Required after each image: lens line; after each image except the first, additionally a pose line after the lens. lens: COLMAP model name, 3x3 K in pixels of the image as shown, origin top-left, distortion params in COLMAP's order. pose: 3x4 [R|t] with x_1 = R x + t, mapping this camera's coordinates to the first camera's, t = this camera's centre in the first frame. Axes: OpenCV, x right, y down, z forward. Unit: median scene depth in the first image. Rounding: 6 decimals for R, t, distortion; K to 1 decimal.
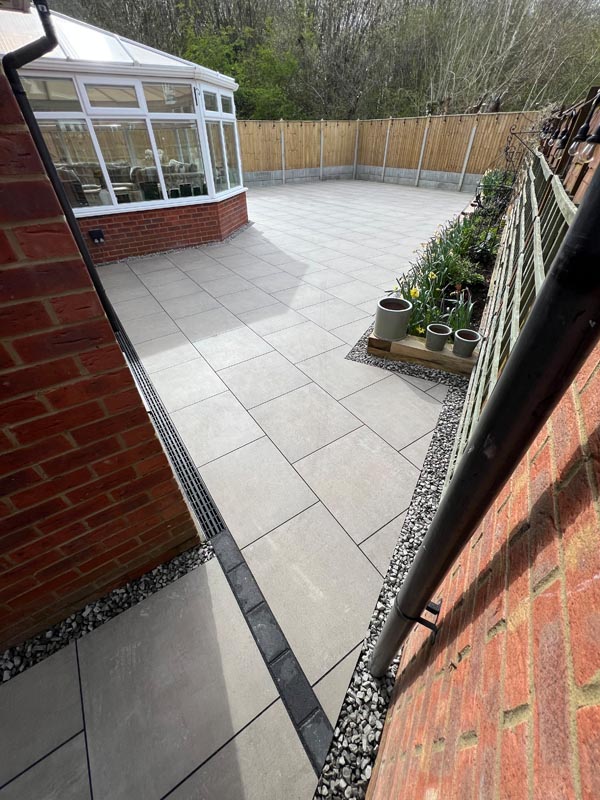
lens RADIAL K [[322.0, 0, 297.9], [0, 322.0, 398.0], [0, 0, 1]] dist [-0.002014, 0.000649]
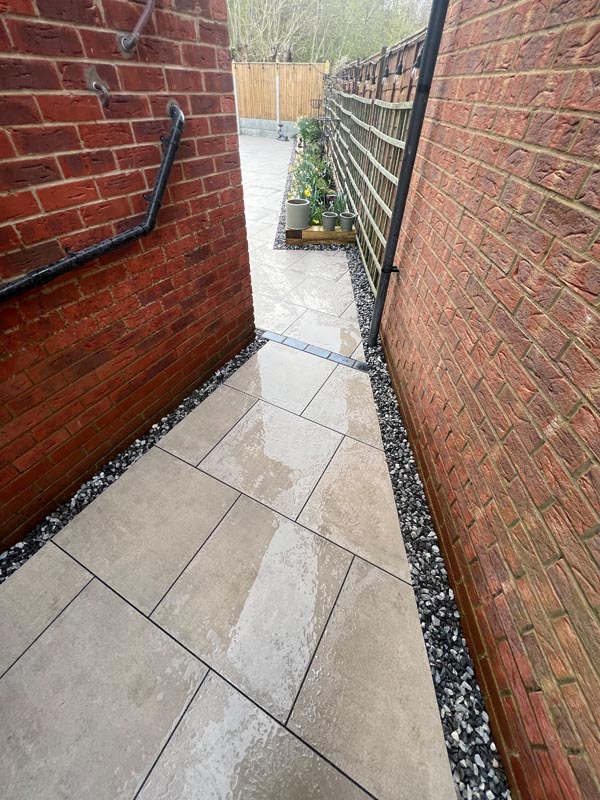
lens RADIAL K [[322.0, 0, 301.5], [0, 322.0, 398.1], [0, 0, 1]] dist [-0.002014, 0.000649]
pose [[0.881447, -0.307012, 0.358879, -0.213516], [0.274093, 0.951361, 0.140662, 0.157035], [-0.384609, -0.025620, 0.922724, -0.161438]]
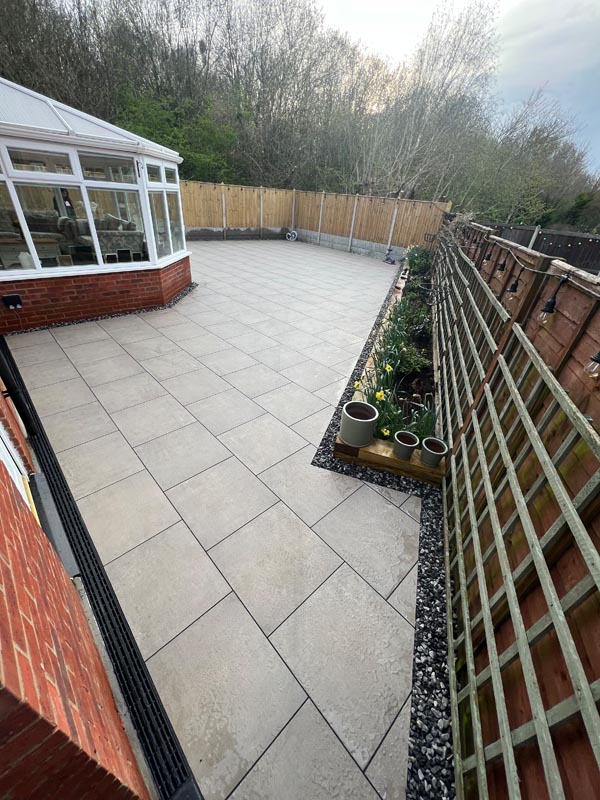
lens RADIAL K [[322.0, 0, 298.9], [0, 322.0, 398.5], [0, 0, 1]] dist [-0.002014, 0.000649]
pose [[0.982429, -0.017663, 0.185798, -0.028443], [0.038742, 0.993127, -0.110442, -0.103836], [-0.182571, 0.115700, 0.976361, 0.037512]]
